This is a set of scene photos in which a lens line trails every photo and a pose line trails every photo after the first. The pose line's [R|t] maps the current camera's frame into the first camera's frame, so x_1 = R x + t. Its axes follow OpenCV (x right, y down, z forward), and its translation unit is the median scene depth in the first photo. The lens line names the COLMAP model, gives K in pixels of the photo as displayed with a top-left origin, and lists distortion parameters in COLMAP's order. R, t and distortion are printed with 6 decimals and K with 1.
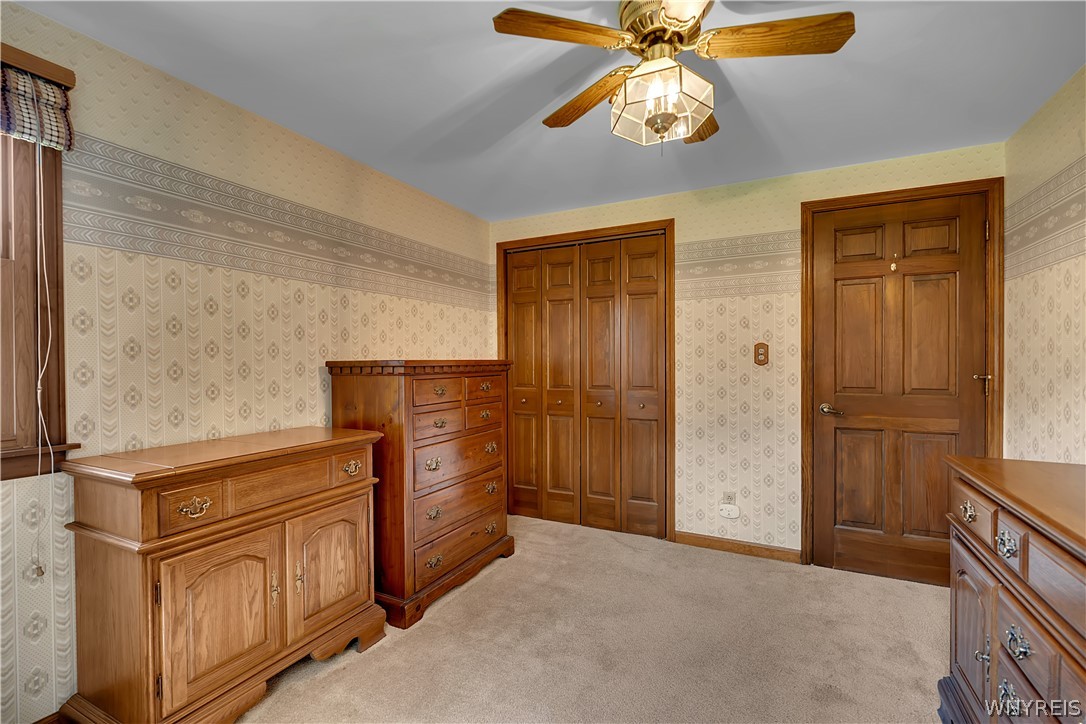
lens RADIAL K [[476.9, 0, 543.6], [0, 476.9, 363.1], [0, 0, 1]] dist [-0.003914, 0.000829]
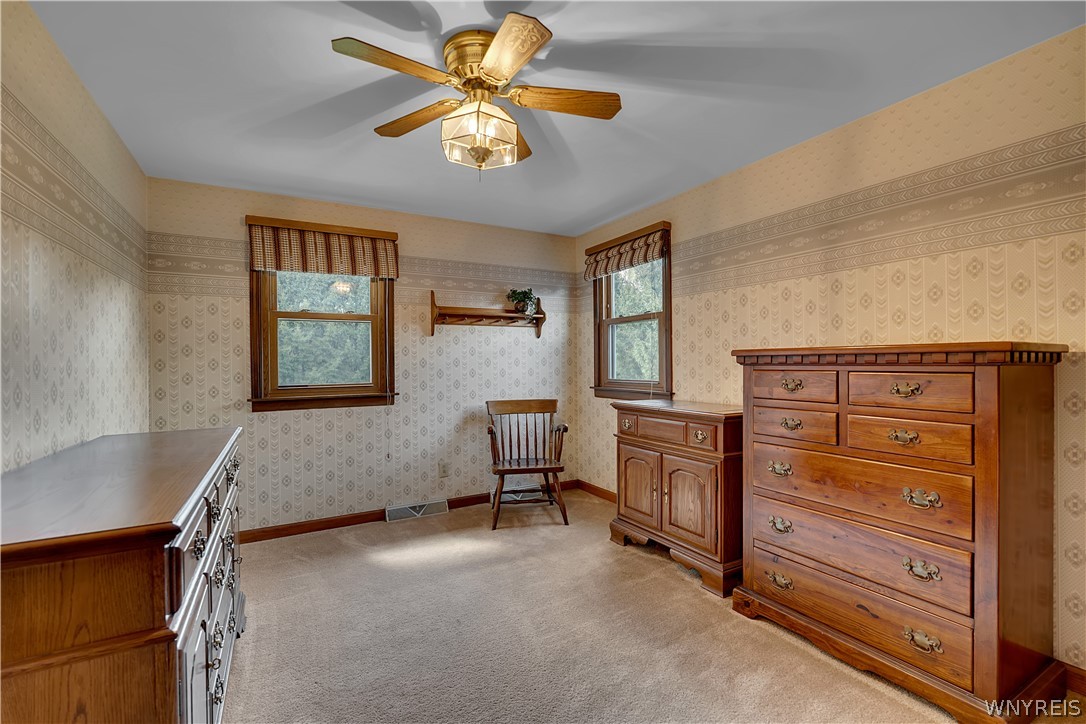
lens RADIAL K [[476.9, 0, 543.6], [0, 476.9, 363.1], [0, 0, 1]] dist [-0.003914, 0.000829]
pose [[-0.555055, 0.010189, -0.831751, 0.758856], [0.004482, 0.999947, 0.009258, 0.010606], [0.831802, 0.001411, -0.555071, 1.172651]]
